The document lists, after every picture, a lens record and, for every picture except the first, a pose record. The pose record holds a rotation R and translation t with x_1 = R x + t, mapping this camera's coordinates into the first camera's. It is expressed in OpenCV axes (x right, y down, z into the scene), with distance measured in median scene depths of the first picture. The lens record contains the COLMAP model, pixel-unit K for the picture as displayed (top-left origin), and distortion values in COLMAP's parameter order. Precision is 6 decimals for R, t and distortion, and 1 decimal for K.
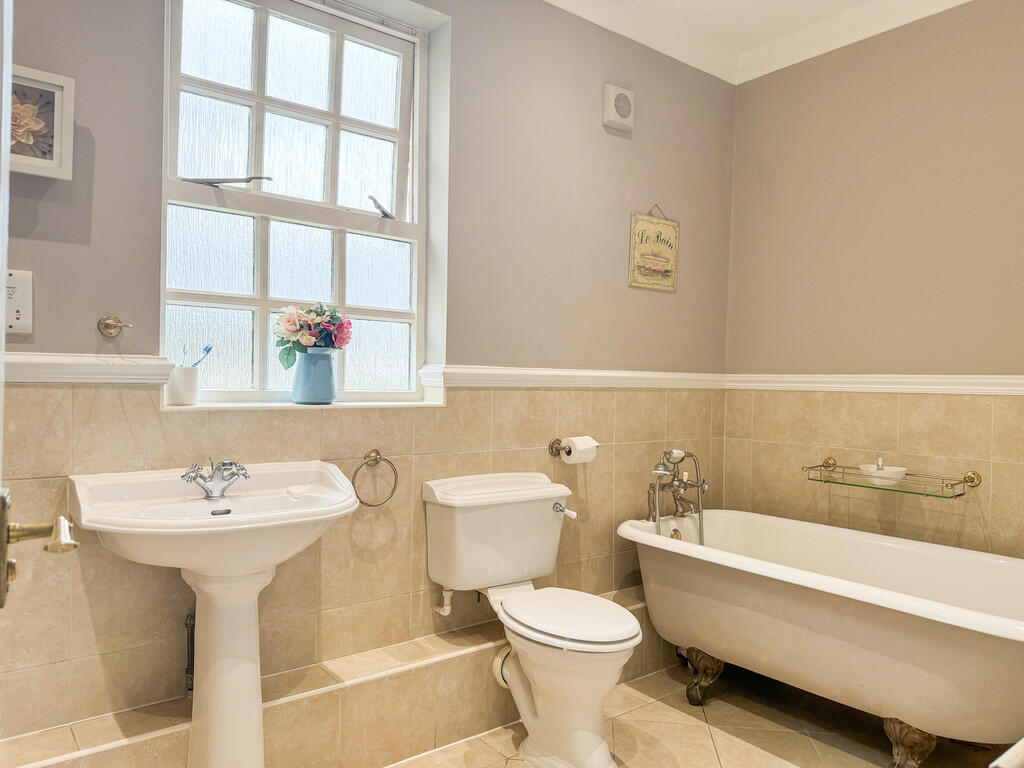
lens RADIAL K [[719.0, 0, 540.5], [0, 719.0, 371.5], [0, 0, 1]] dist [0.051145, -0.030751]
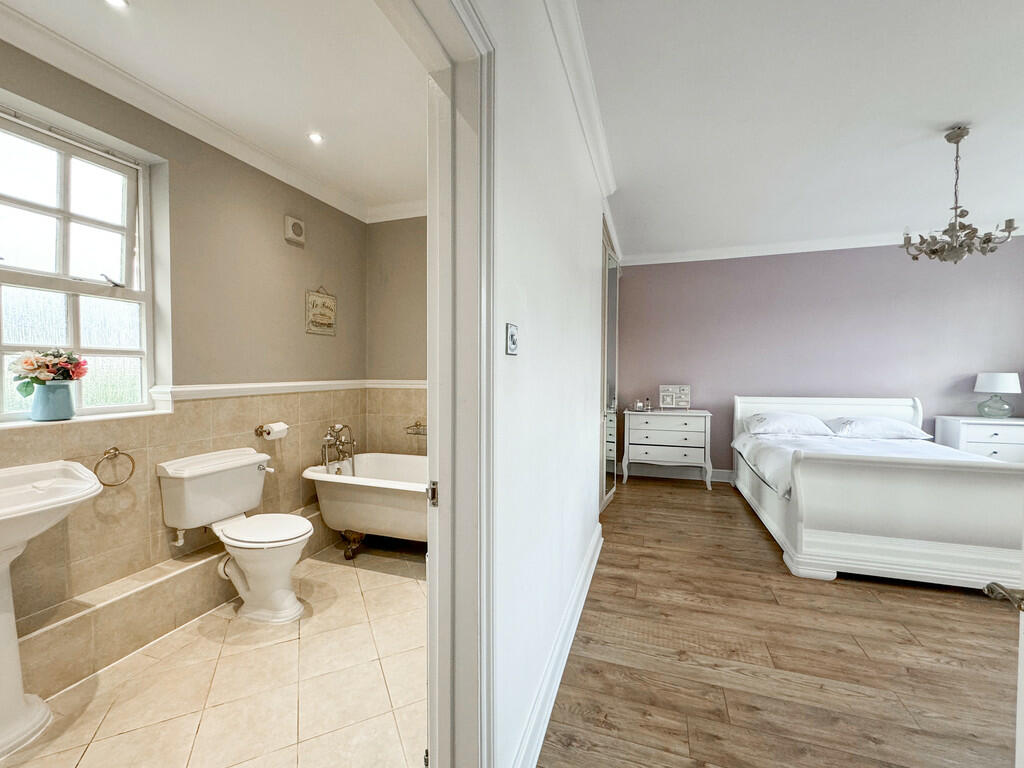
lens RADIAL K [[413.6, 0, 507.8], [0, 413.6, 375.6], [0, 0, 1]] dist [-0.002474, 0.000717]
pose [[0.854102, -0.031333, 0.519160, 0.022694], [0.017405, 0.999347, 0.031679, -0.047864], [-0.519814, -0.018021, 0.854090, -0.127941]]
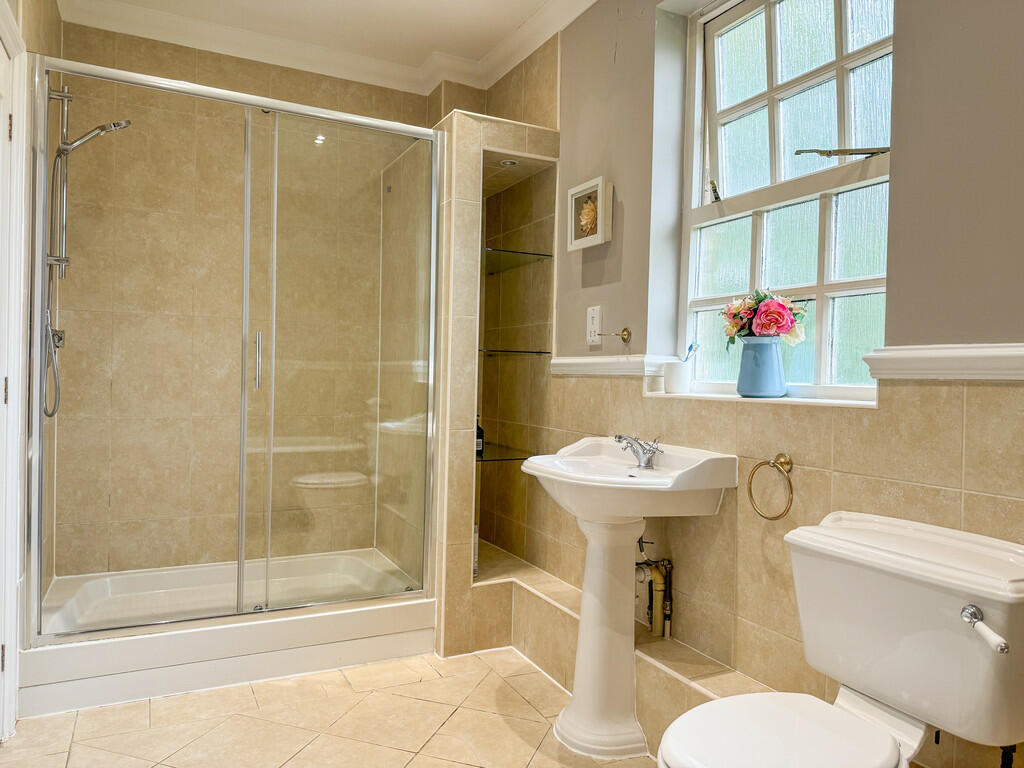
lens RADIAL K [[719.0, 0, 508.1], [0, 719.0, 379.9], [0, 0, 1]] dist [0.051145, -0.030751]
pose [[-0.220575, -0.018359, -0.975197, 0.618265], [-0.014250, 0.999777, -0.015599, 0.037508], [0.975266, 0.010456, -0.220787, 0.818051]]
